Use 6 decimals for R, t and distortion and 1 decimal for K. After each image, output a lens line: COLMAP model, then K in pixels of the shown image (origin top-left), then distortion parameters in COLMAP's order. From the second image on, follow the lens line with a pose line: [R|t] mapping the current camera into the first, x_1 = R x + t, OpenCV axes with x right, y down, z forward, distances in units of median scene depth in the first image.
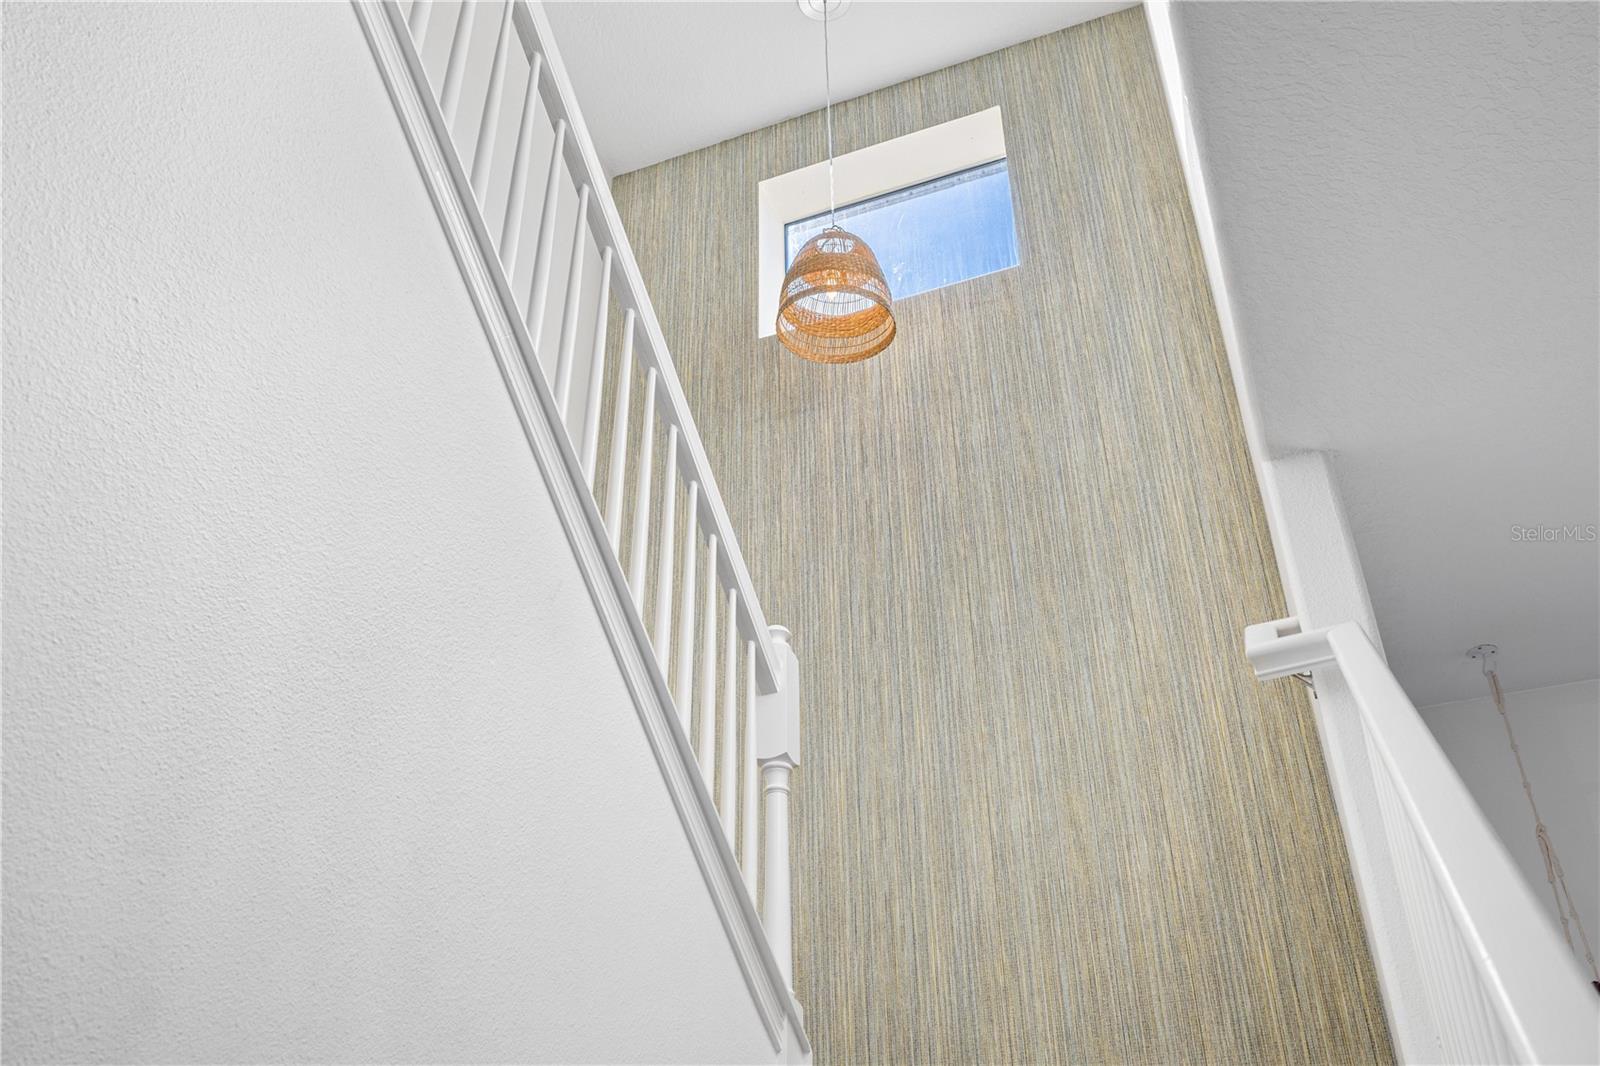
lens RADIAL K [[1440.0, 0, 800.6], [0, 1440.0, 533.6], [0, 0, 1]] dist [0.016188, -0.009785]
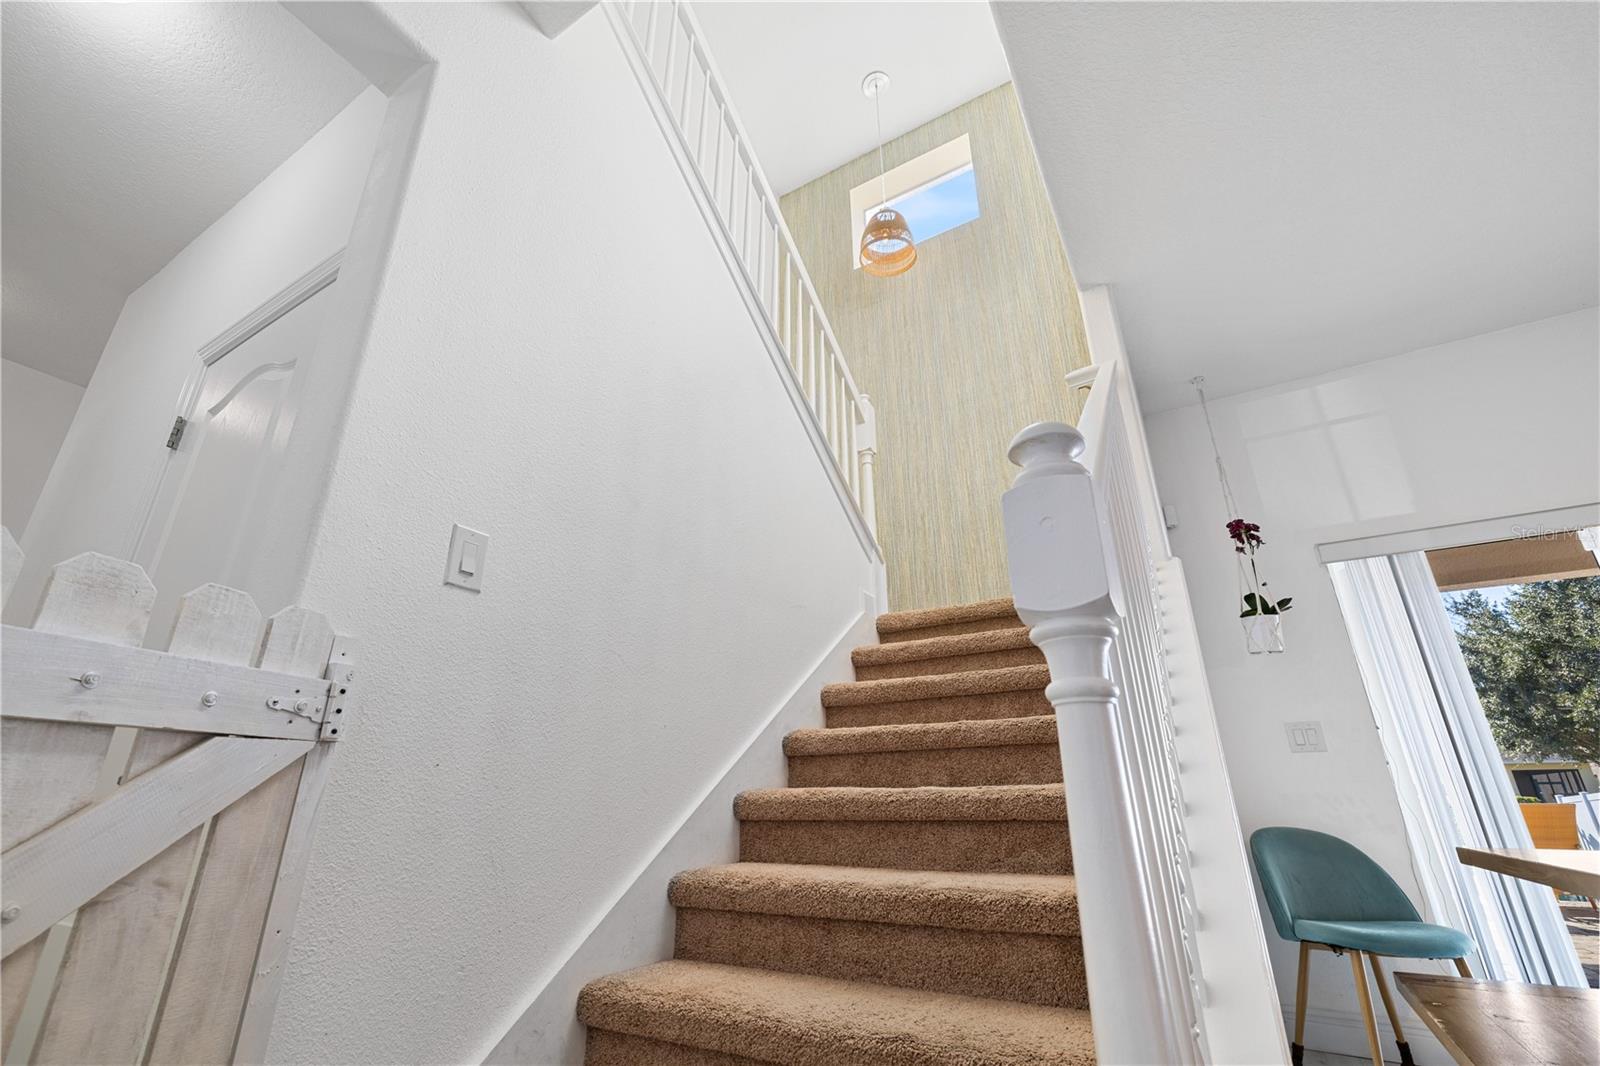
lens RADIAL K [[698.8, 0, 793.4], [0, 698.8, 531.3], [0, 0, 1]] dist [-0.000355, -0.000153]
pose [[0.987712, -0.051720, -0.147481, 0.019414], [0.080924, 0.976552, 0.199494, 0.035621], [0.133704, -0.208978, 0.968737, -0.099970]]
